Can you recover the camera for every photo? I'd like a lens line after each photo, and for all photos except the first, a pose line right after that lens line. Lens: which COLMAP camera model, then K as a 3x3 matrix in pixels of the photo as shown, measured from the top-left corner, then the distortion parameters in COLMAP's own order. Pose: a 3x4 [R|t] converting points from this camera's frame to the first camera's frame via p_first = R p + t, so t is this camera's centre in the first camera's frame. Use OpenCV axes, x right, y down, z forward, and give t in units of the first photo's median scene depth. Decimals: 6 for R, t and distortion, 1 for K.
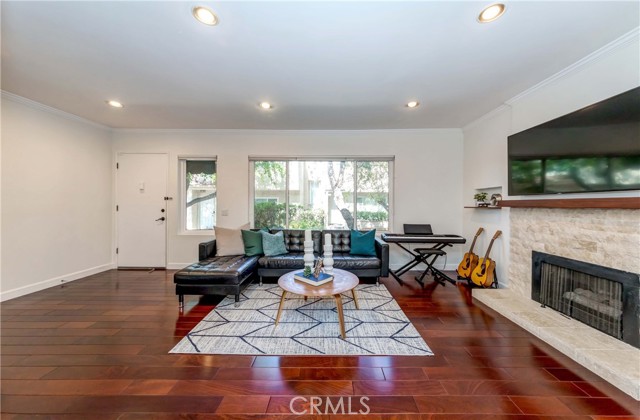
lens RADIAL K [[227.0, 0, 326.8], [0, 227.0, 202.6], [0, 0, 1]] dist [0.001344, 0.000112]
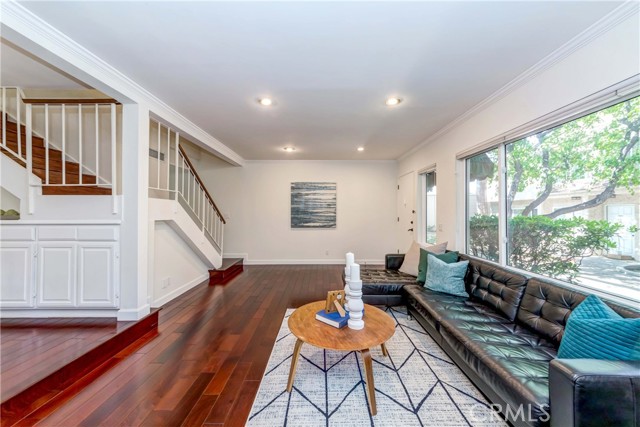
lens RADIAL K [[236.5, 0, 320.0], [0, 236.5, 213.5], [0, 0, 1]] dist [0.015916, -0.000020]
pose [[0.007035, 0.001271, -0.999974, 0.667714], [0.001793, 0.999998, 0.001284, -0.016675], [0.999974, -0.001802, 0.007033, 0.814515]]
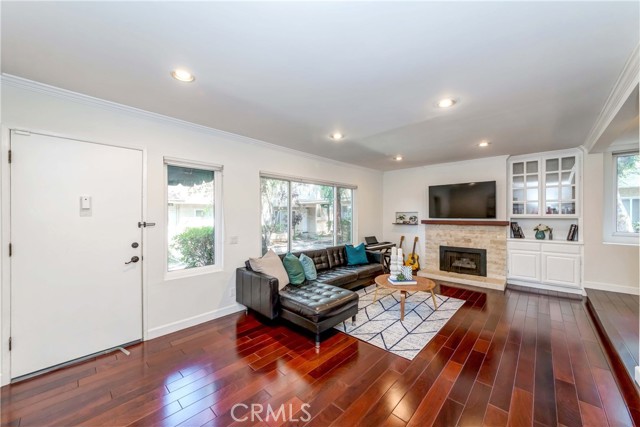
lens RADIAL K [[238.8, 0, 320.0], [0, 238.8, 213.5], [0, 0, 1]] dist [-0.000620, -0.000136]
pose [[0.679324, -0.001930, 0.733836, -1.284255], [0.001744, 0.999998, 0.001016, -0.071692], [-0.733837, 0.000590, 0.679326, 0.334152]]
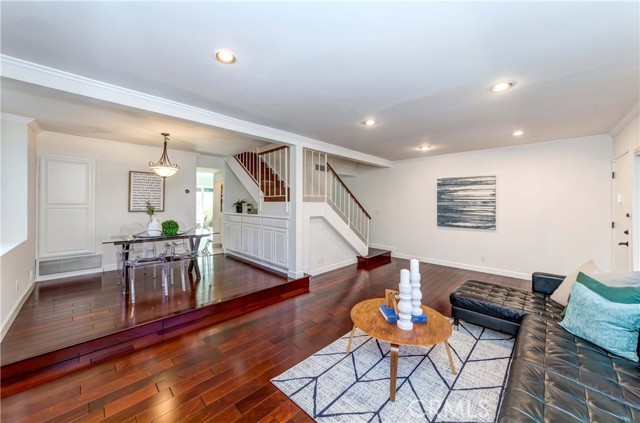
lens RADIAL K [[235.7, 0, 320.8], [0, 235.7, 206.4], [0, 0, 1]] dist [-0.001300, -0.000072]
pose [[-0.684891, 0.004667, -0.728631, 0.700566], [-0.005937, 0.999911, 0.011986, -0.073894], [0.728622, 0.012535, -0.684802, 1.217094]]
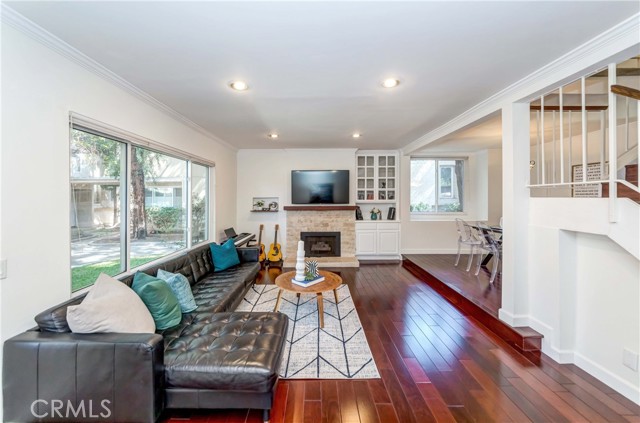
lens RADIAL K [[248.9, 0, 312.6], [0, 248.9, 198.6], [0, 0, 1]] dist [0.000555, -0.000138]
pose [[-0.000561, -0.005073, 0.999987, -1.179320], [0.000662, 0.999987, 0.005073, -0.083642], [-1.000000, 0.000664, -0.000558, 0.860608]]
